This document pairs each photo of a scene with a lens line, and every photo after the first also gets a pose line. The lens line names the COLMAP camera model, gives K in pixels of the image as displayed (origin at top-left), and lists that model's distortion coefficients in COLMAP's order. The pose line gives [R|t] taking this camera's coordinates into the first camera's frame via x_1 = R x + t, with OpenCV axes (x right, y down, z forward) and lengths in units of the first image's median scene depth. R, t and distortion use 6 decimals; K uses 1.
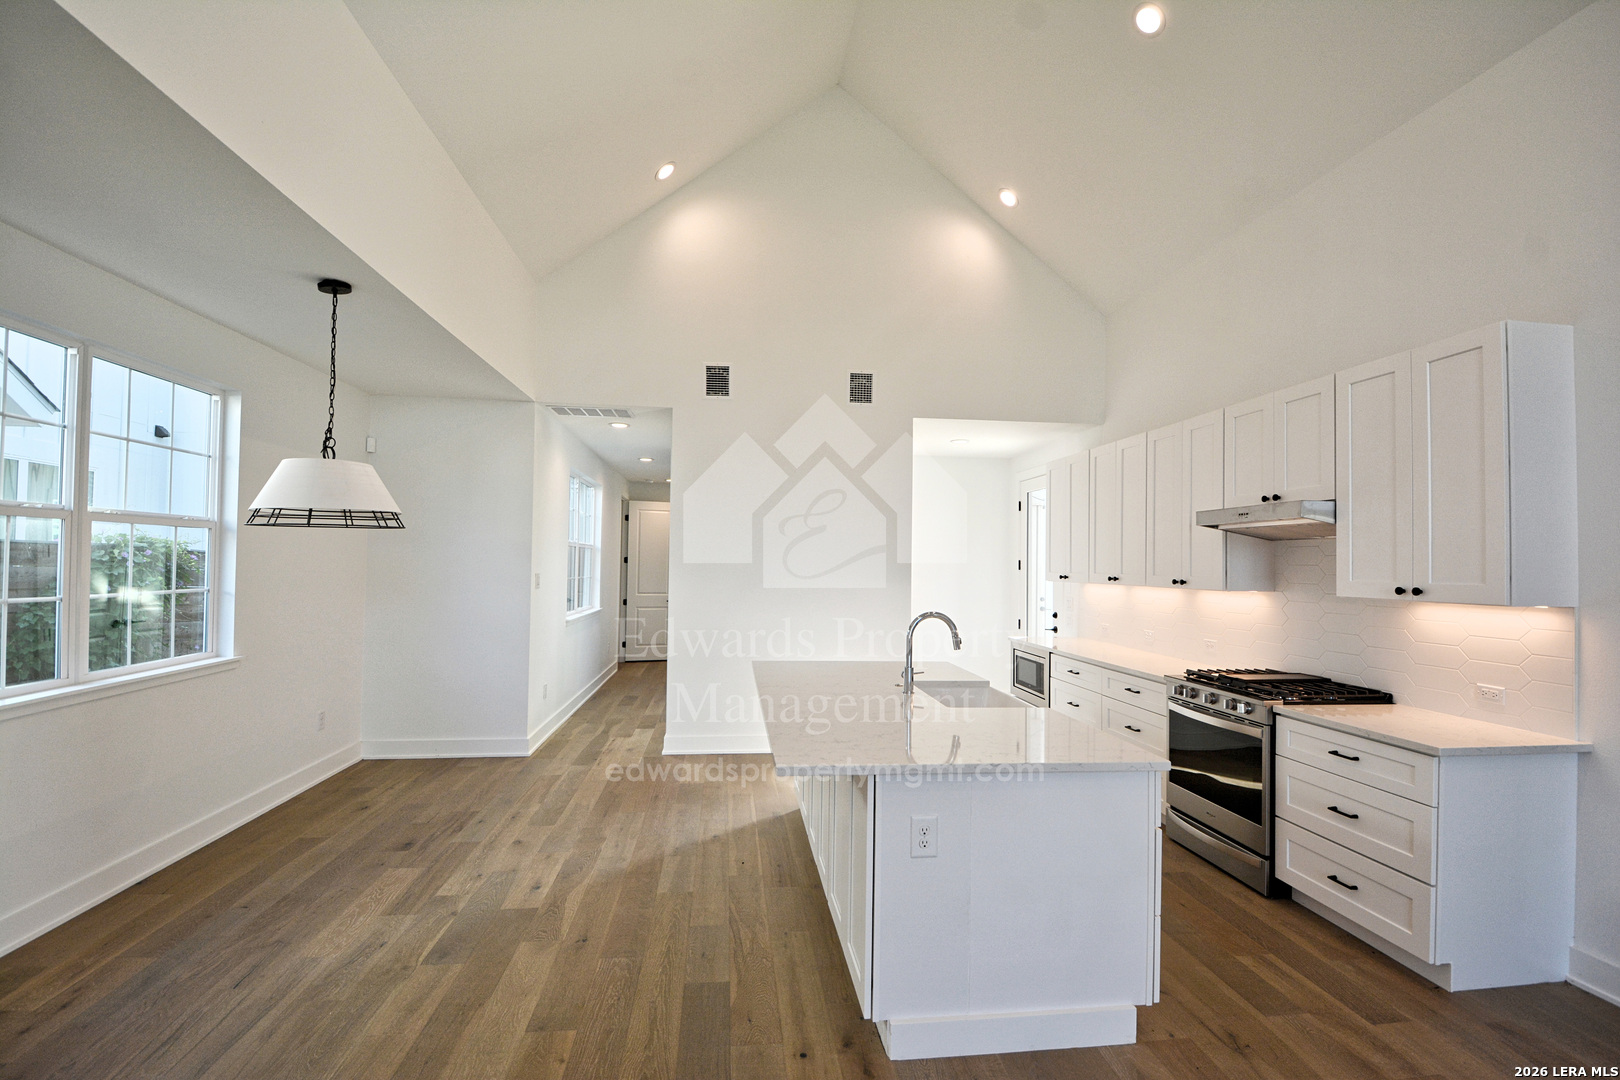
lens RADIAL K [[718.0, 0, 805.9], [0, 718.0, 550.1], [0, 0, 1]] dist [-0.000108, -0.010578]
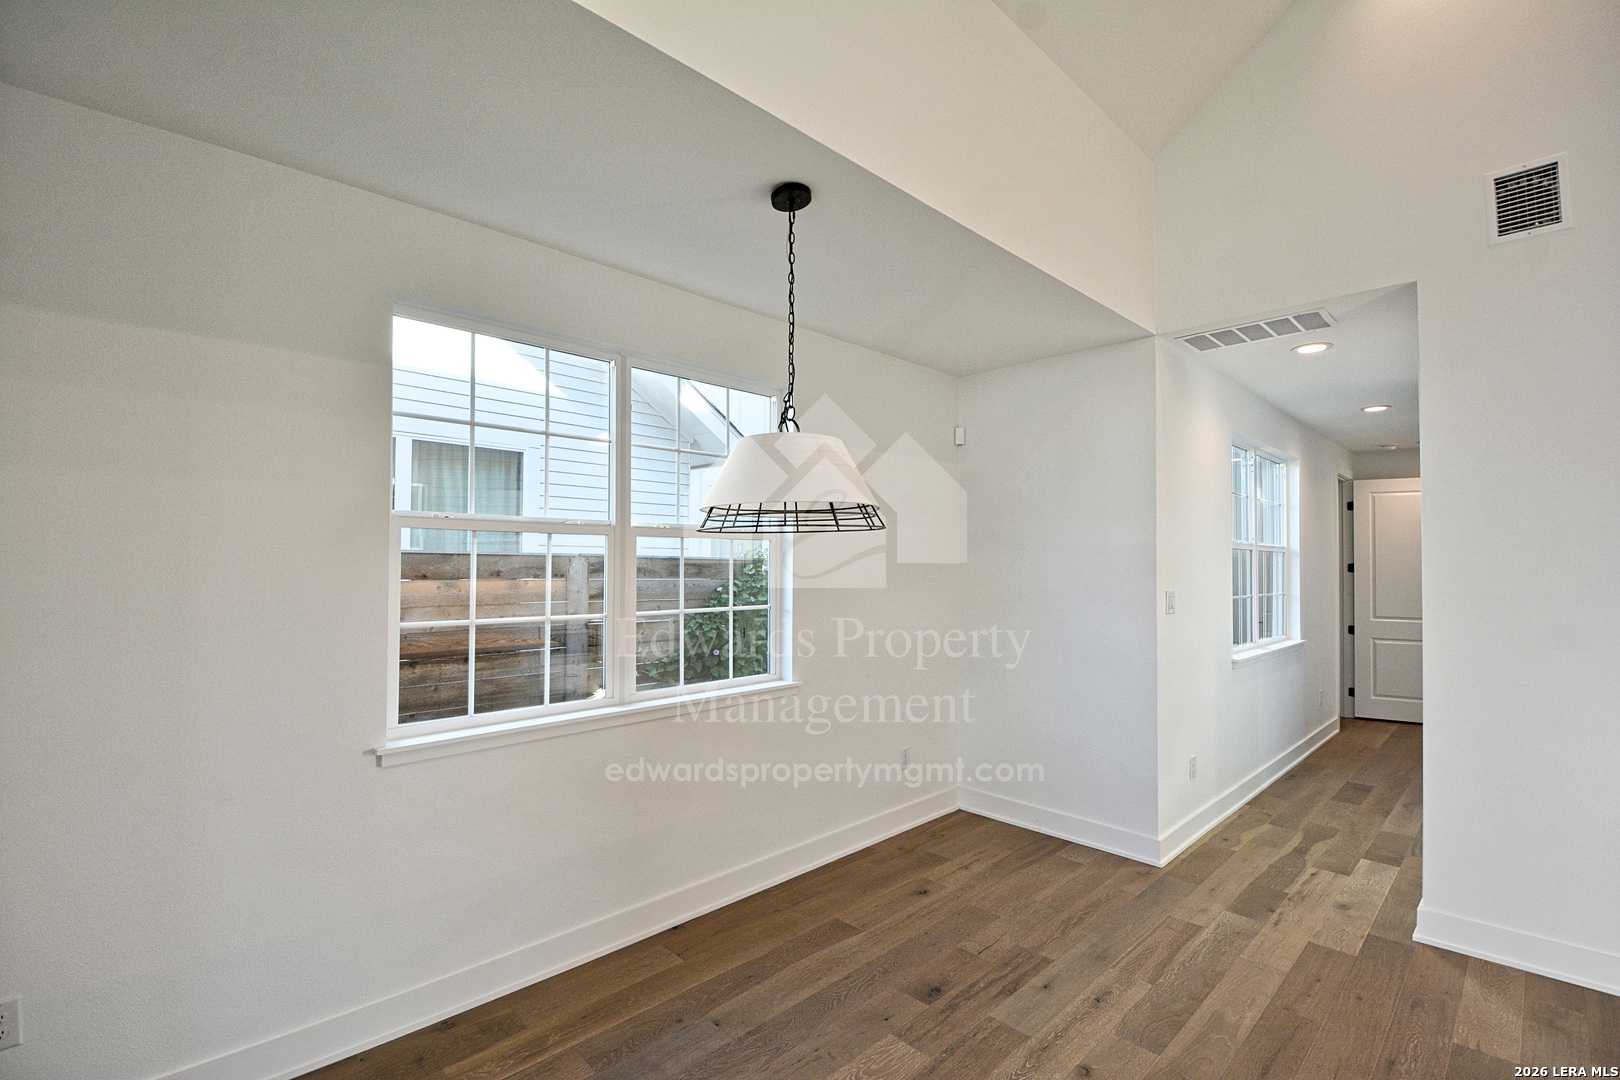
lens RADIAL K [[718.0, 0, 802.4], [0, 718.0, 546.0], [0, 0, 1]] dist [-0.000108, -0.010578]
pose [[0.607689, -0.031941, -0.793532, -0.066106], [0.018573, 0.999489, -0.026008, 0.001889], [0.793958, 0.001066, 0.607972, 0.422047]]
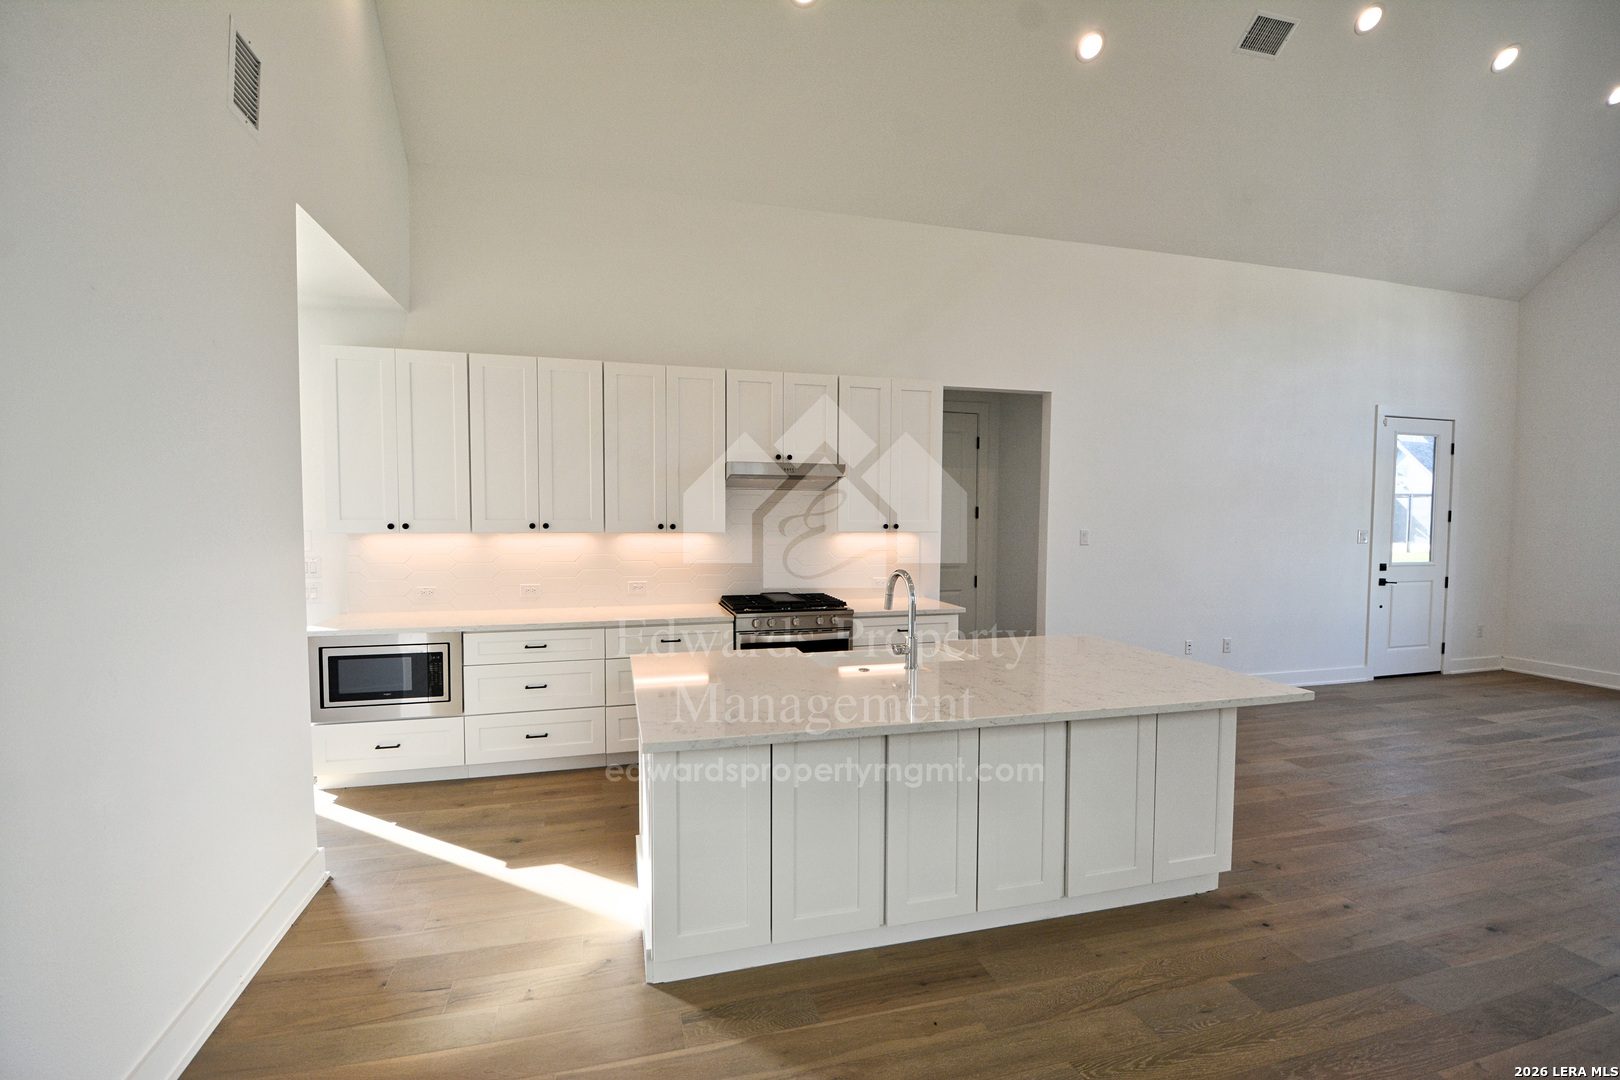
lens RADIAL K [[718.0, 0, 811.9], [0, 718.0, 548.6], [0, 0, 1]] dist [-0.000108, -0.010578]
pose [[-0.163595, -0.066329, 0.984295, -0.524745], [-0.027995, 0.997648, 0.062575, 0.006786], [-0.986130, -0.017319, -0.165067, 1.004153]]
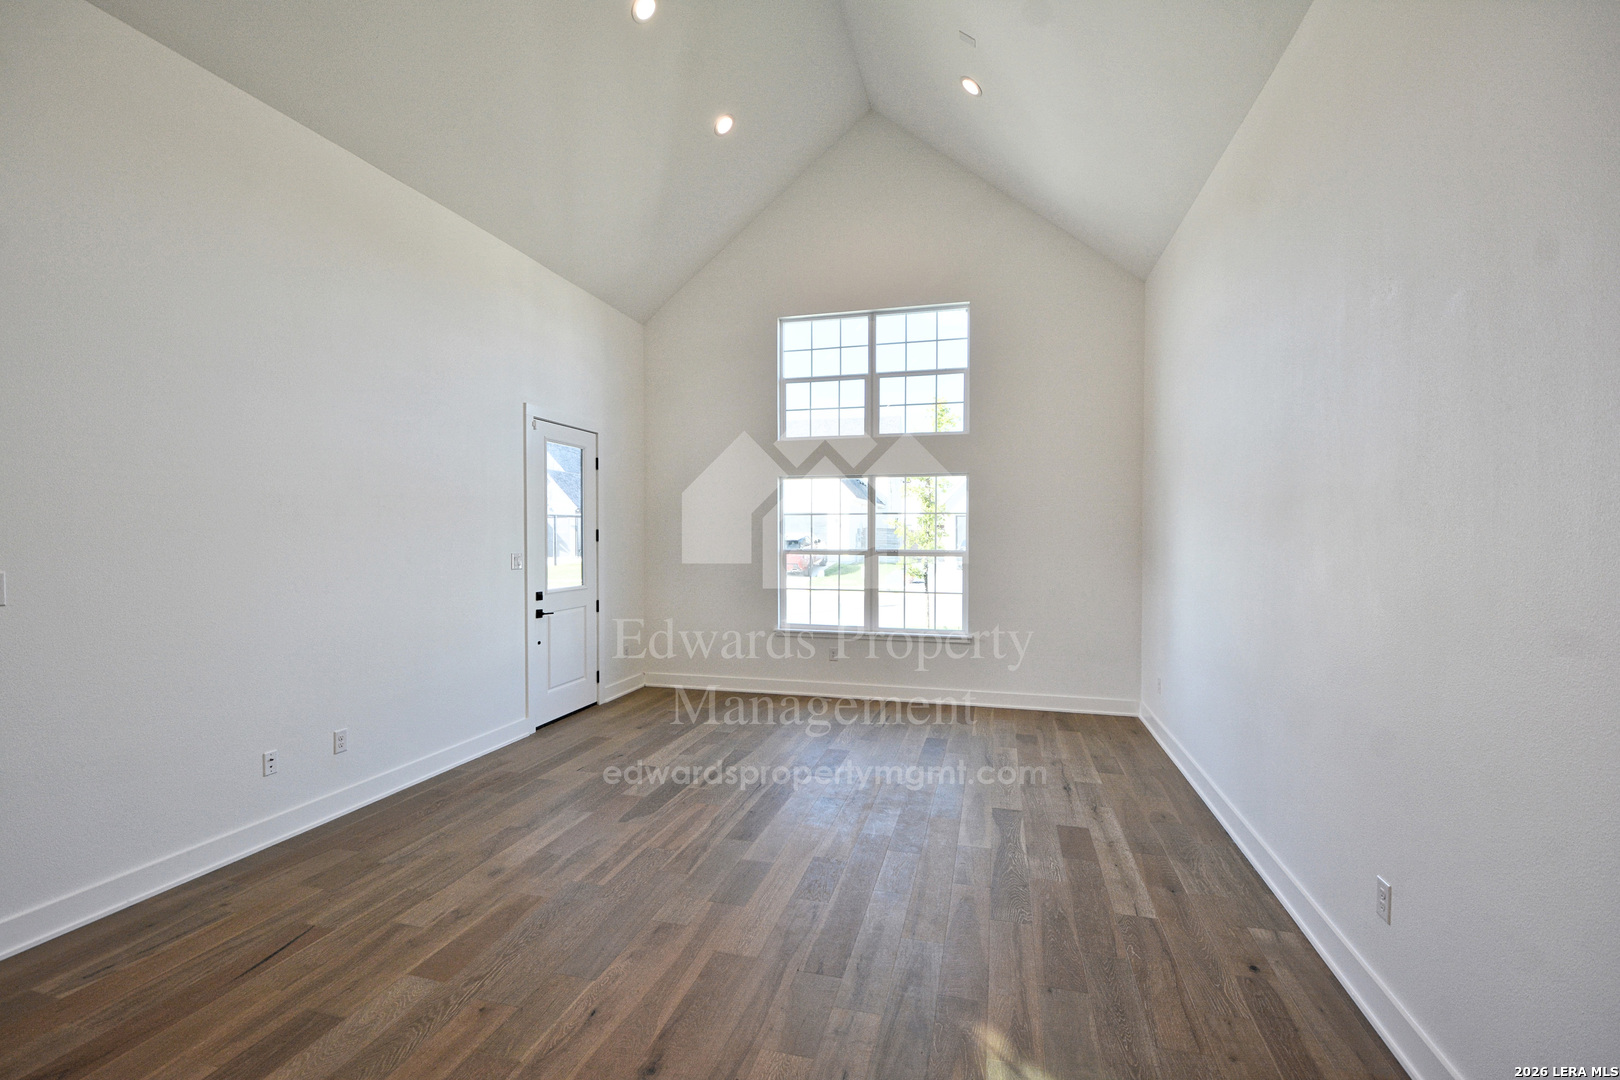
lens RADIAL K [[718.0, 0, 801.9], [0, 718.0, 545.5], [0, 0, 1]] dist [-0.000108, -0.010578]
pose [[-0.929323, -0.022018, 0.368610, -0.134922], [-0.022372, 0.999744, 0.003313, 0.001424], [-0.368589, -0.005168, -0.929578, 0.573011]]
